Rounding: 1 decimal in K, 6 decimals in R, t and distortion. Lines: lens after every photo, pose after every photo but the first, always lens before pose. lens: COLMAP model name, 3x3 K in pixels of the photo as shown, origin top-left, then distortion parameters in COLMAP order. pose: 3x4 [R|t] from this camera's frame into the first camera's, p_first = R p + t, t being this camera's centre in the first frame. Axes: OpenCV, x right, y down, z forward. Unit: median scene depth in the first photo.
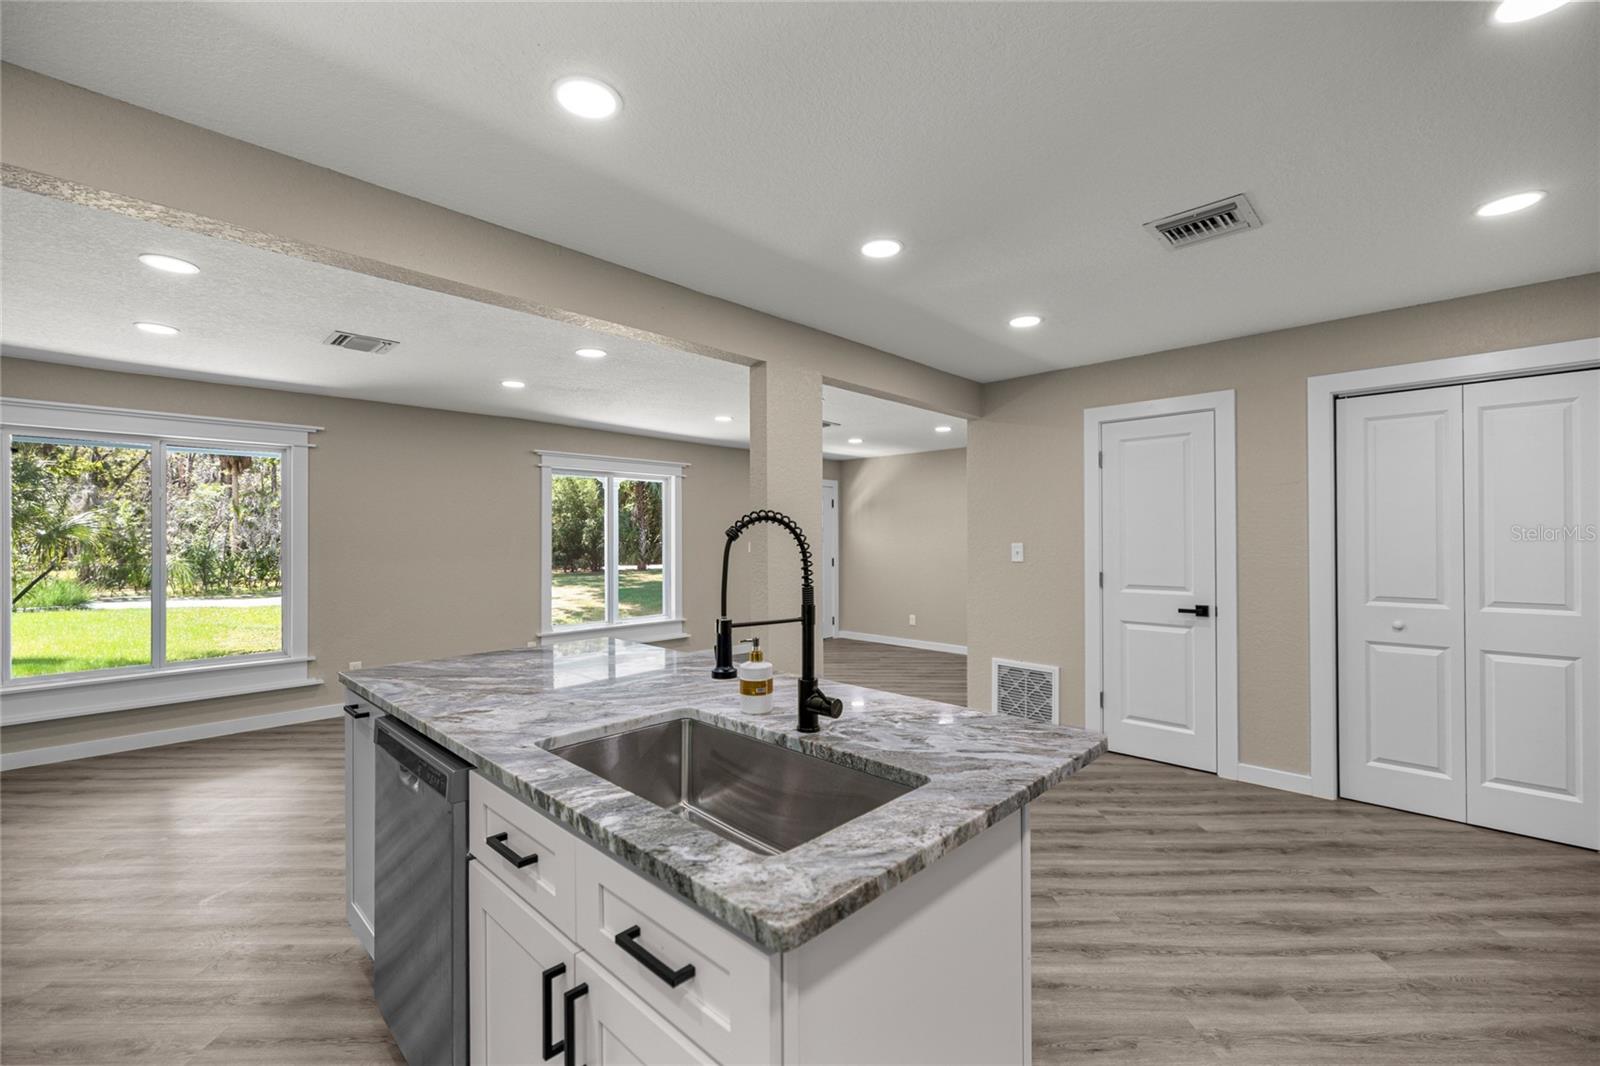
lens RADIAL K [[686.6, 0, 793.8], [0, 686.6, 539.3], [0, 0, 1]] dist [-0.003411, -0.001360]
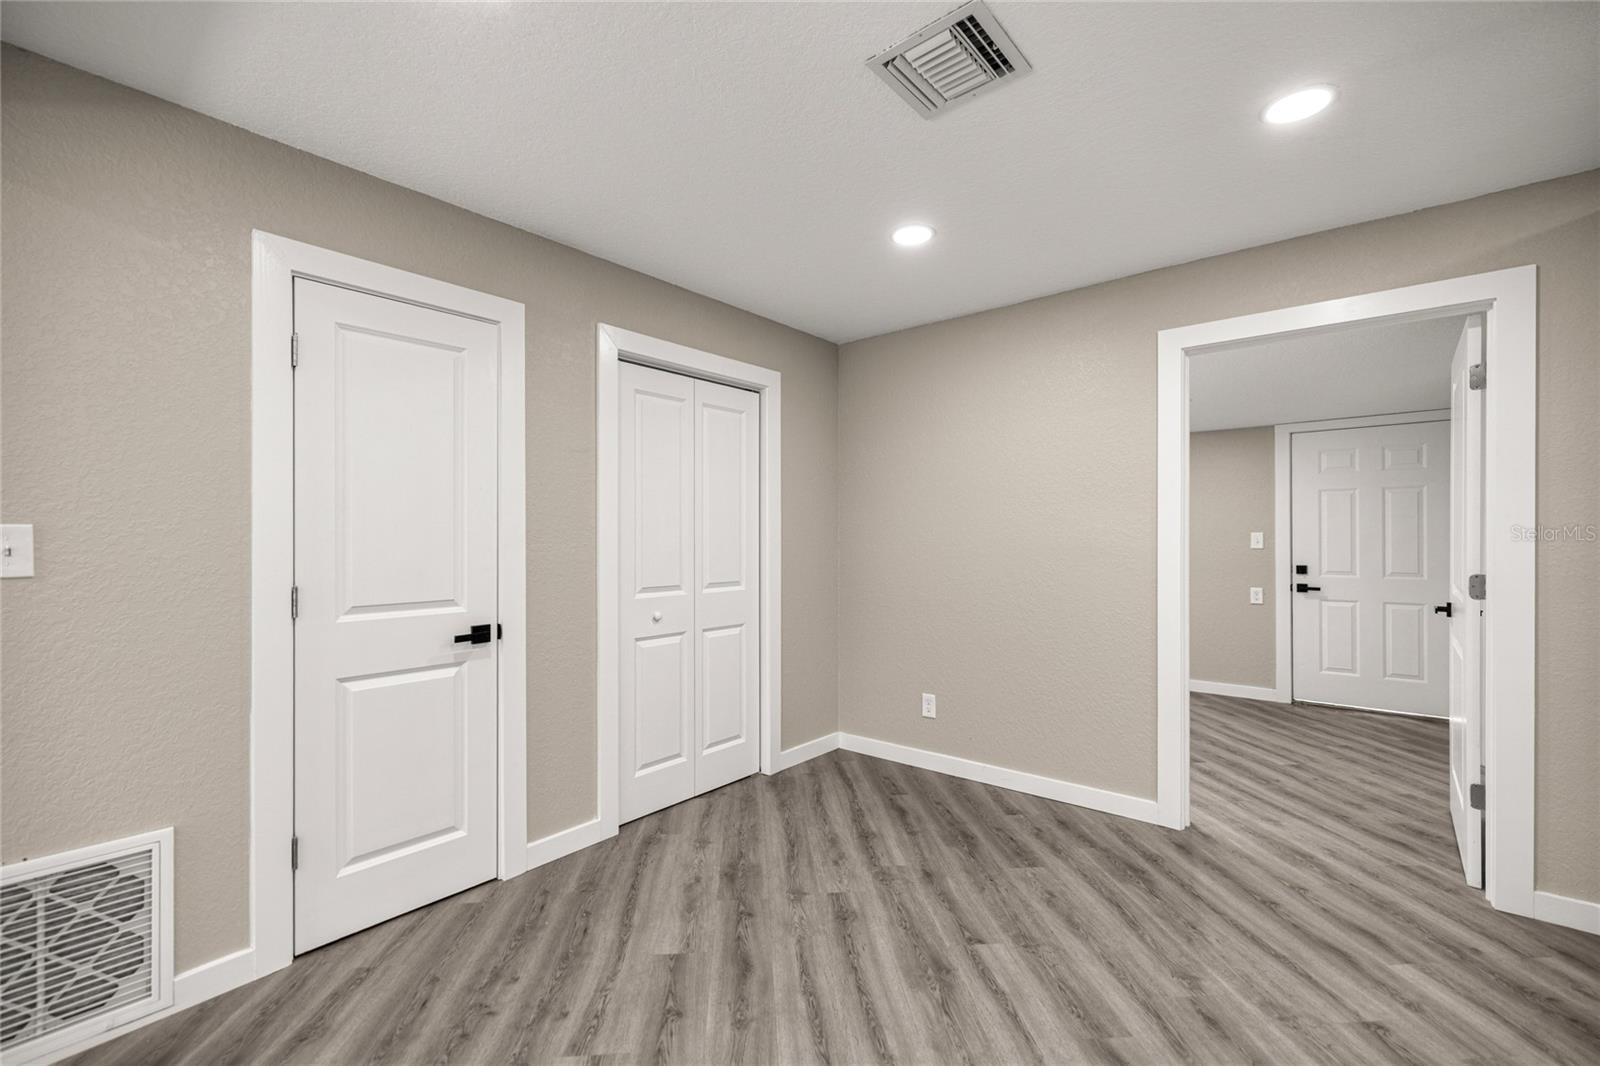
lens RADIAL K [[686.6, 0, 745.2], [0, 686.6, 540.0], [0, 0, 1]] dist [-0.003411, -0.001360]
pose [[-0.082906, -0.001691, 0.996556, -0.068193], [-0.002333, 0.999996, 0.001503, 0.018516], [-0.996555, -0.002200, -0.082910, 0.953899]]
